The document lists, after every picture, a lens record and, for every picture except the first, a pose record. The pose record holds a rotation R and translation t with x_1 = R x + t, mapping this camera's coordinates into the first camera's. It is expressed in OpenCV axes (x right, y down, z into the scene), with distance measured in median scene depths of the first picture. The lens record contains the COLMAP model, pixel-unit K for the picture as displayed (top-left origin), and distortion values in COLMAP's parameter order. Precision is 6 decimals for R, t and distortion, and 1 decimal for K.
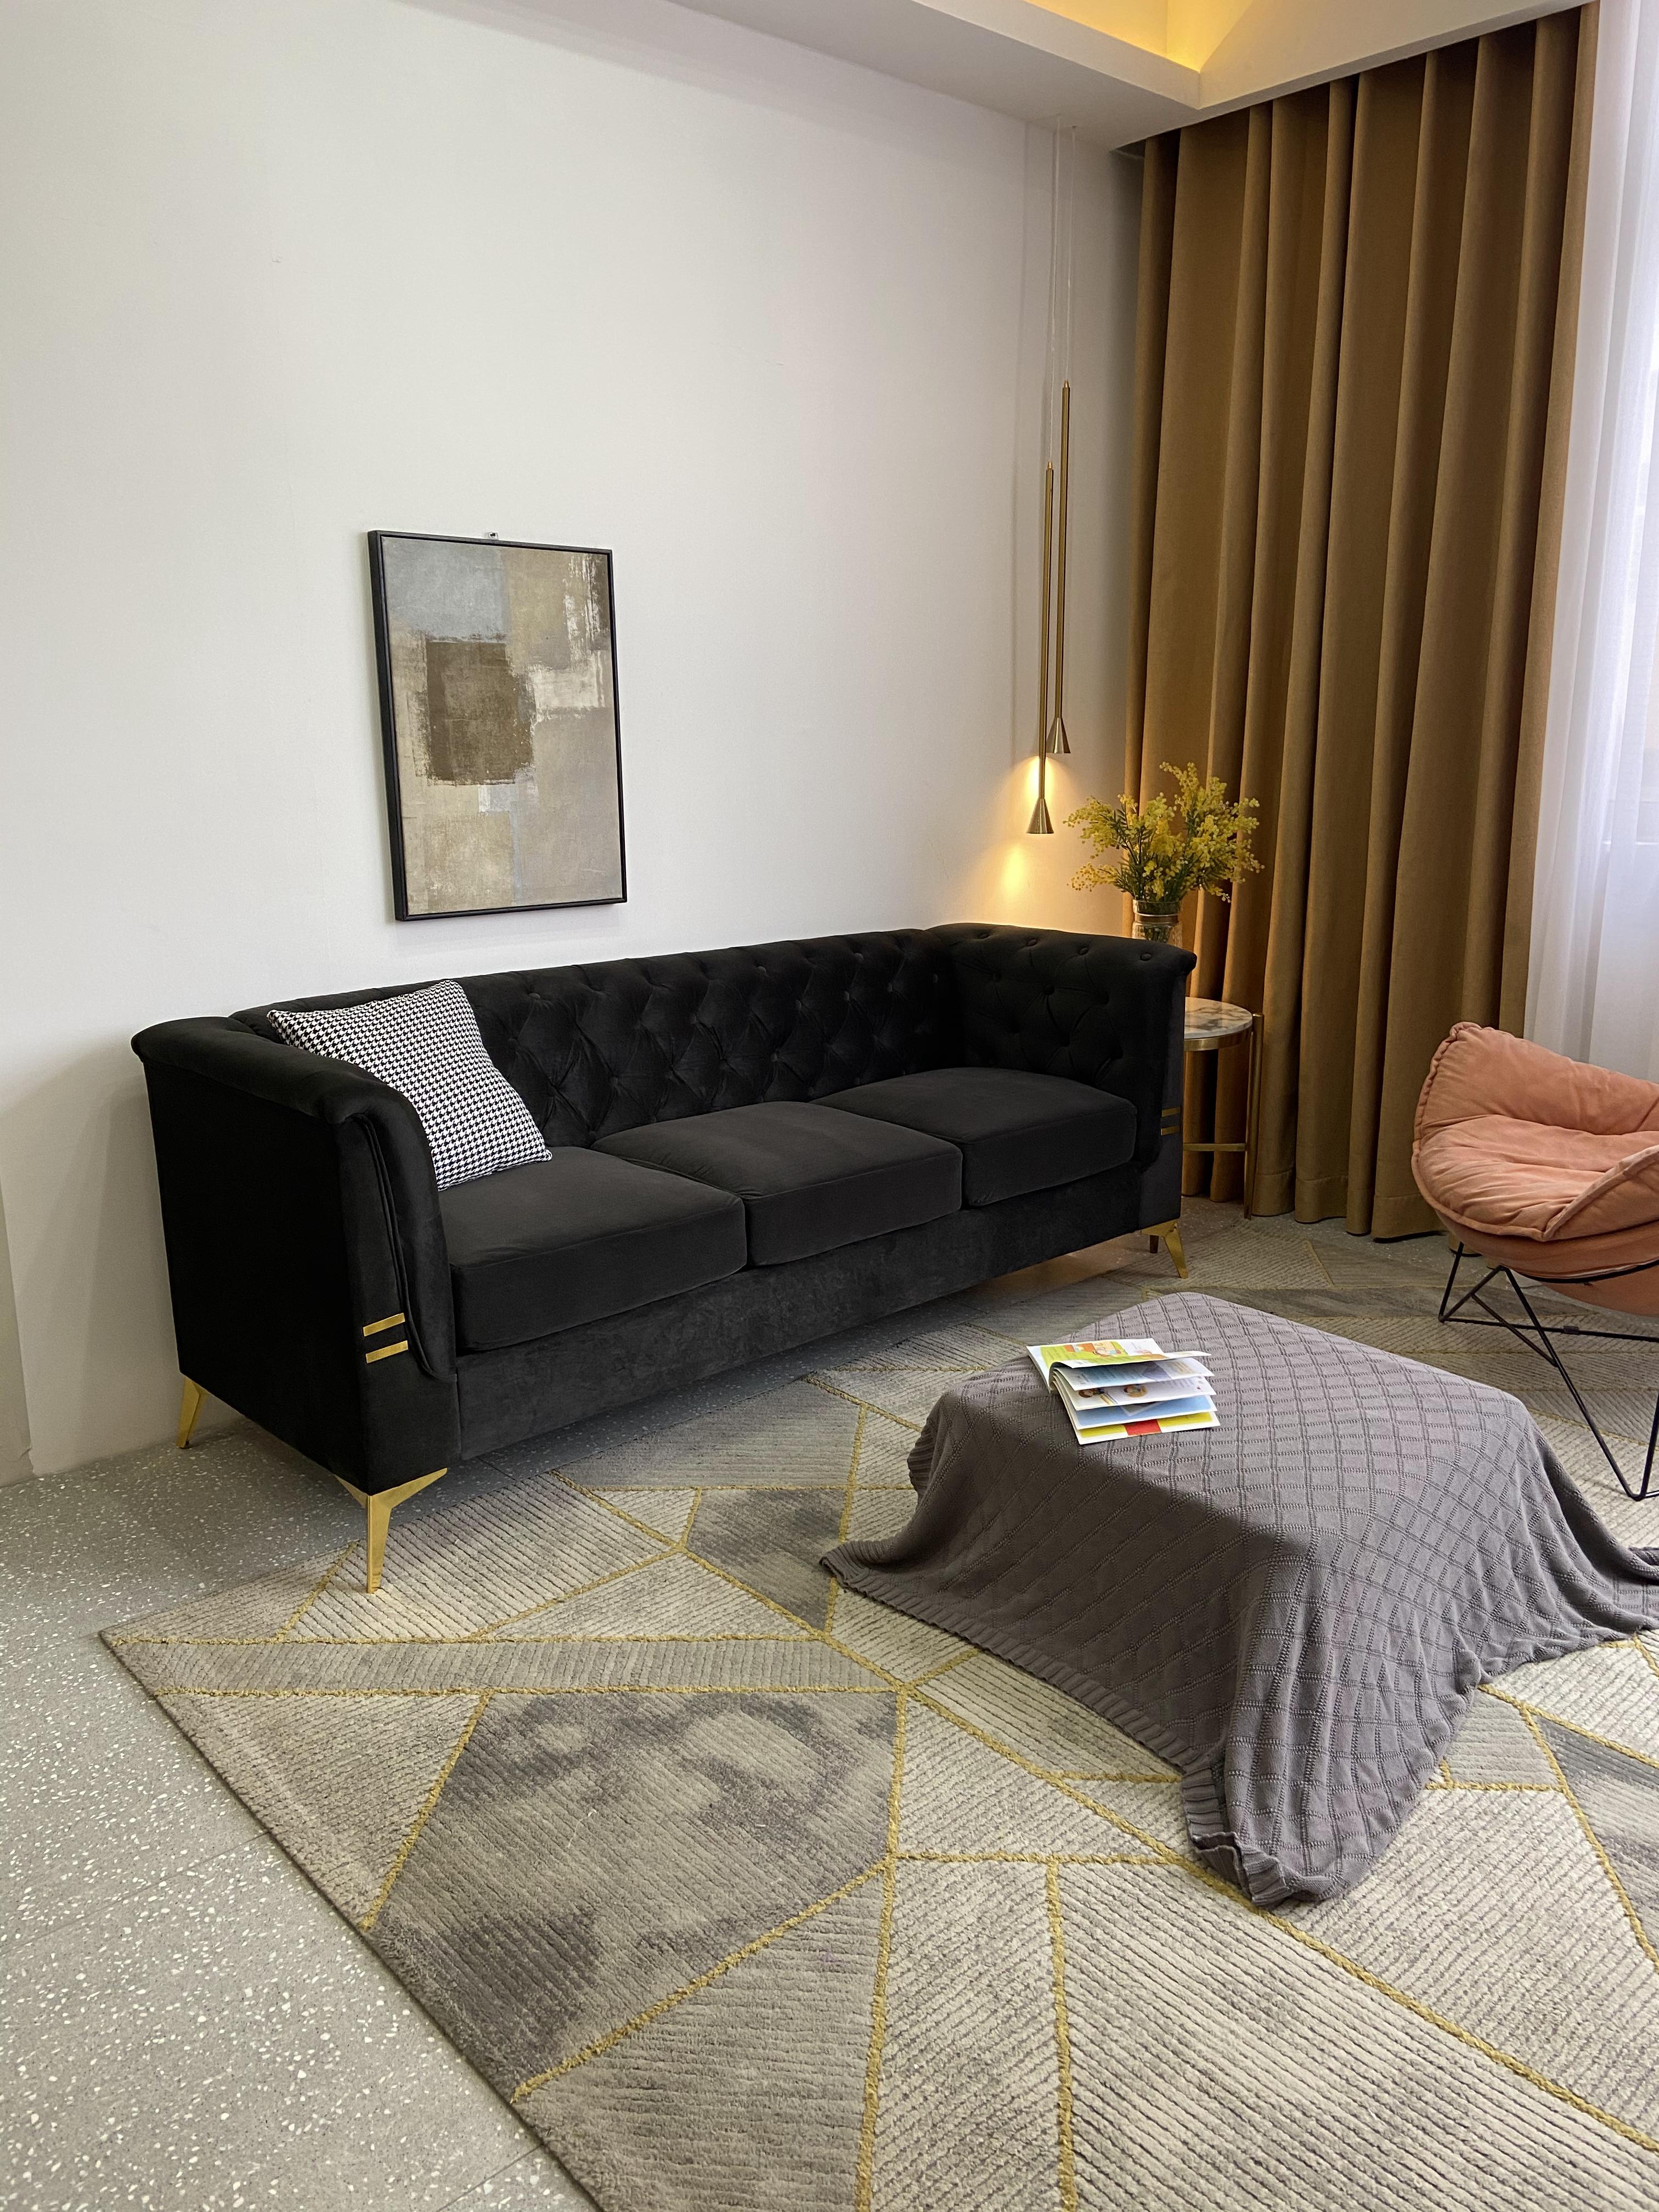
lens RADIAL K [[1665.4, 0, 837.4], [0, 1665.4, 1086.6], [0, 0, 1]] dist [0.120547, -0.150656]
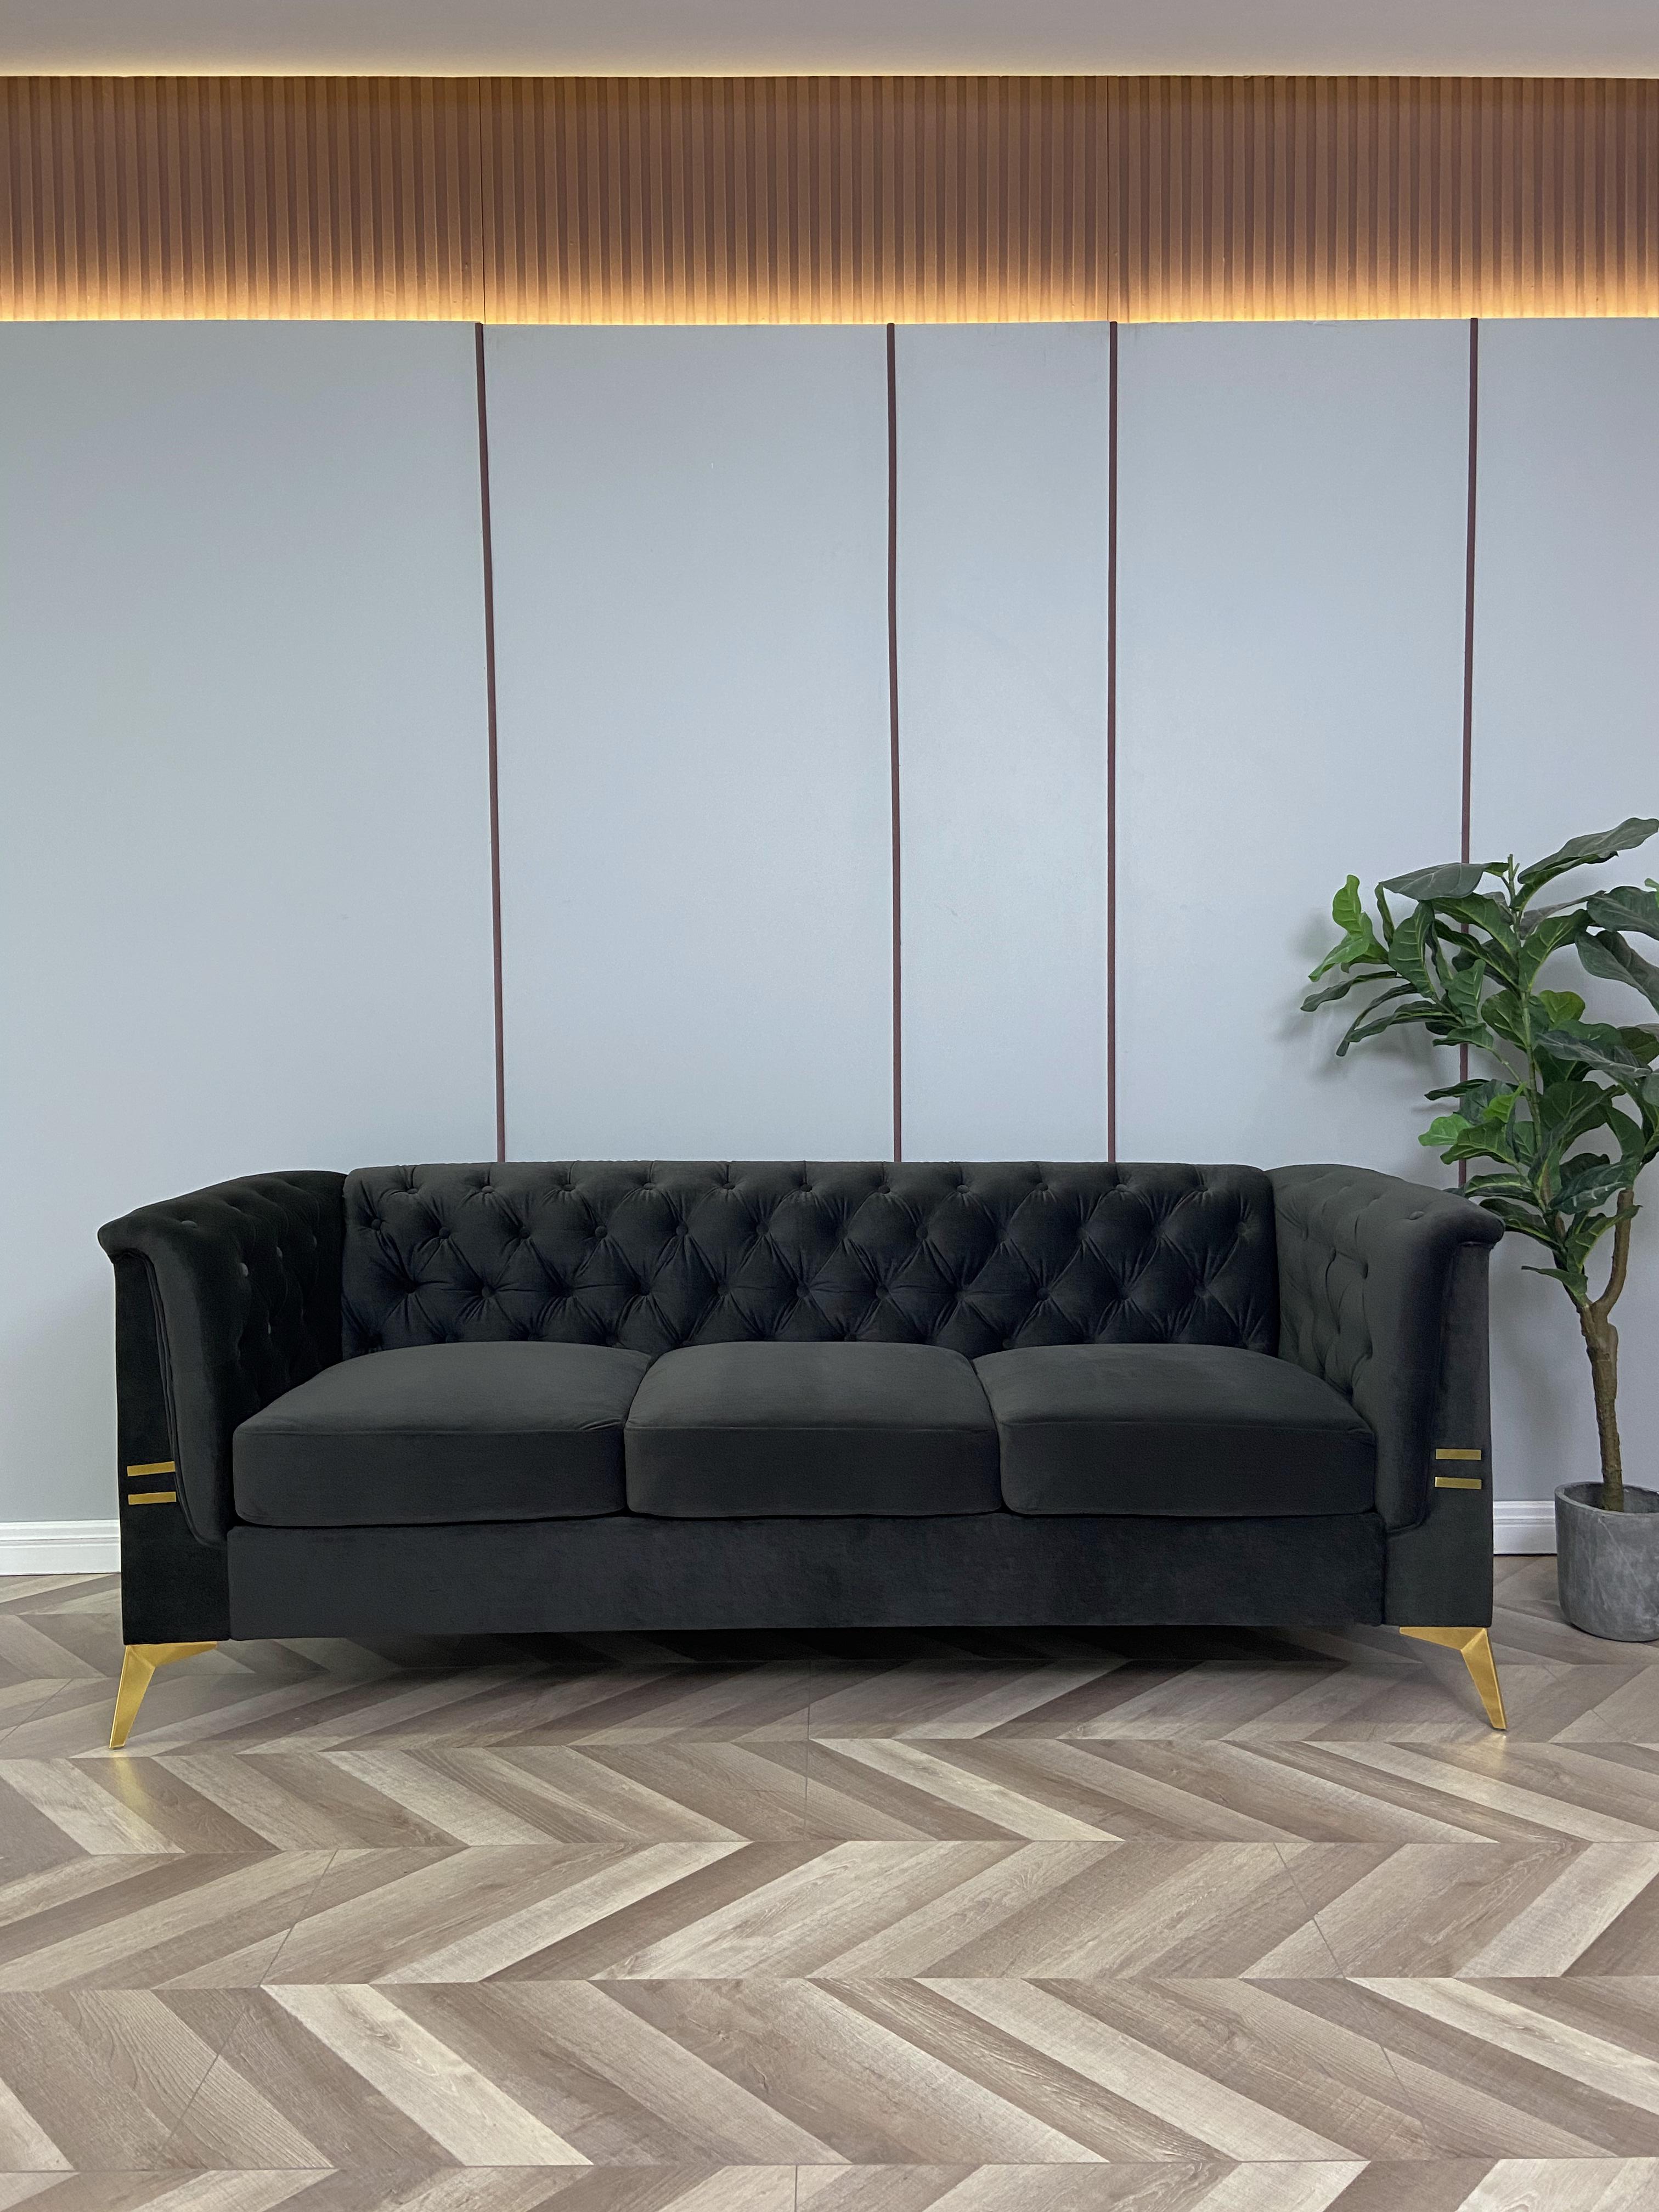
lens RADIAL K [[1665.4, 0, 839.3], [0, 1665.4, 1081.7], [0, 0, 1]] dist [0.120547, -0.150656]
pose [[0.746844, 0.033961, -0.664131, 0.526890], [-0.144877, 0.983016, -0.112654, -0.021975], [0.649026, 0.180352, 0.739080, 0.370316]]
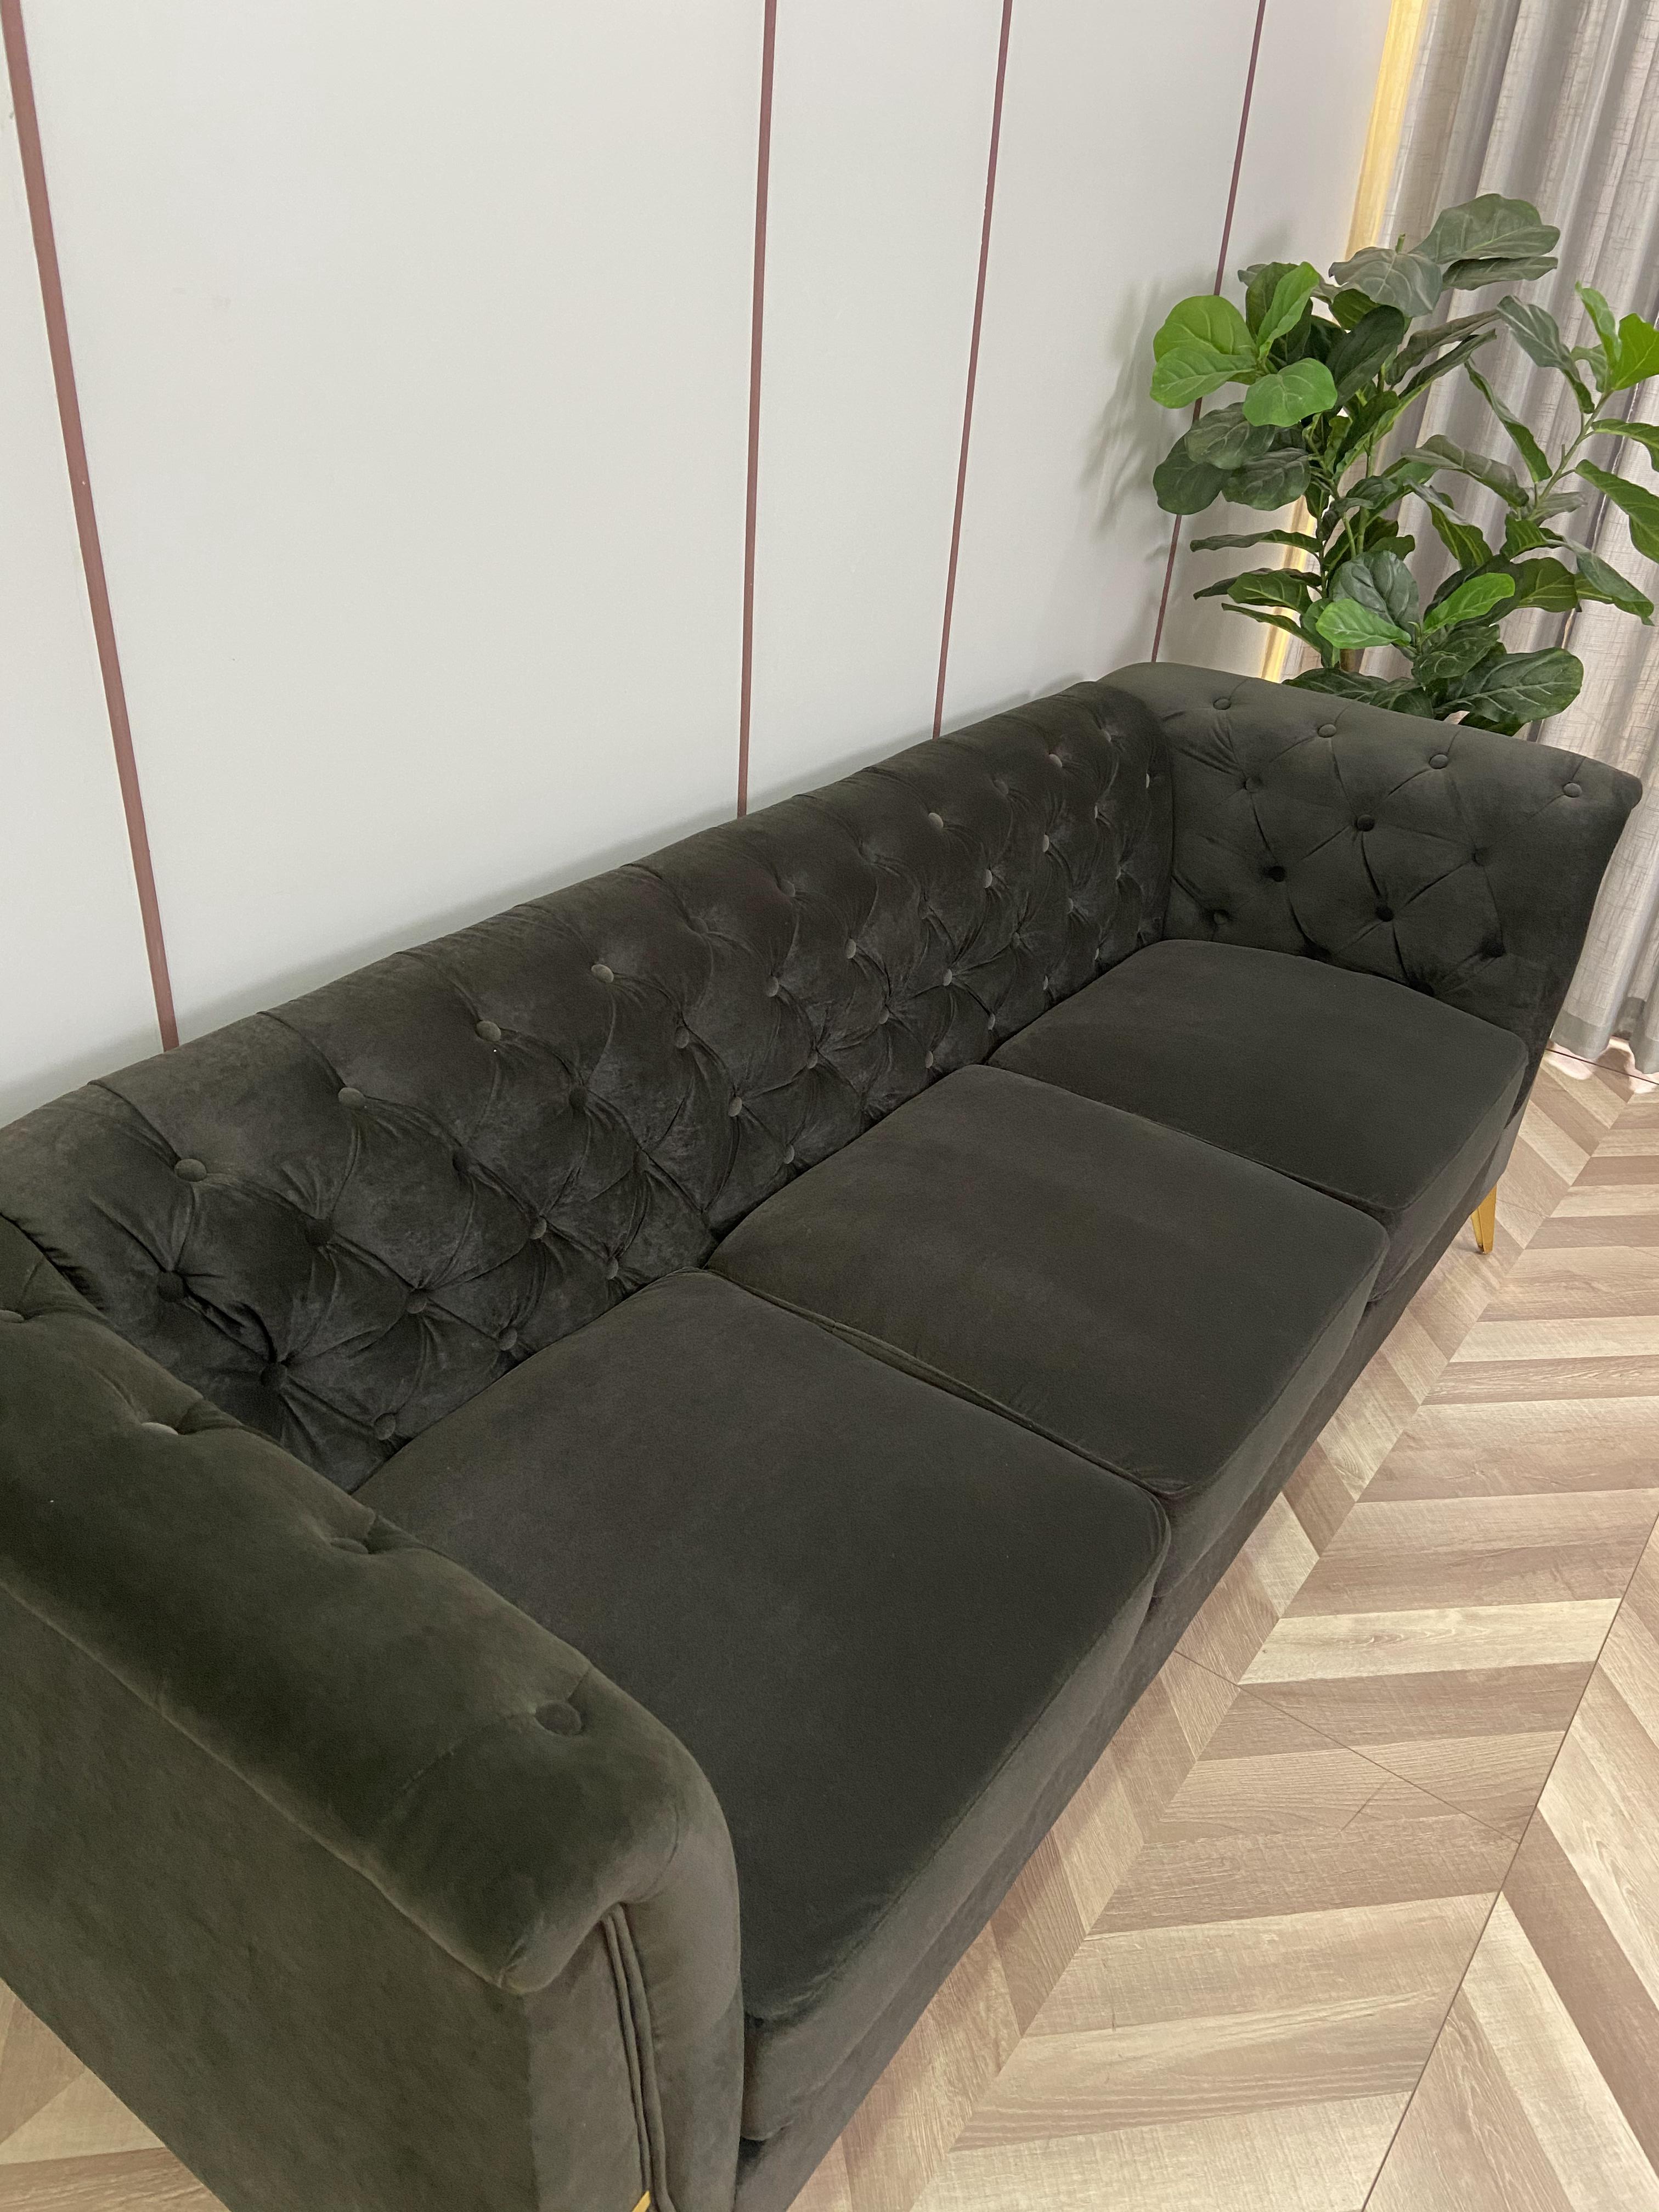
lens RADIAL K [[1665.4, 0, 843.2], [0, 1665.4, 1088.2], [0, 0, 1]] dist [0.120547, -0.150656]
pose [[0.973283, -0.040175, 0.226068, -0.225475], [-0.032114, 0.951077, 0.307281, -0.172338], [-0.227353, -0.306331, 0.924377, 0.547174]]
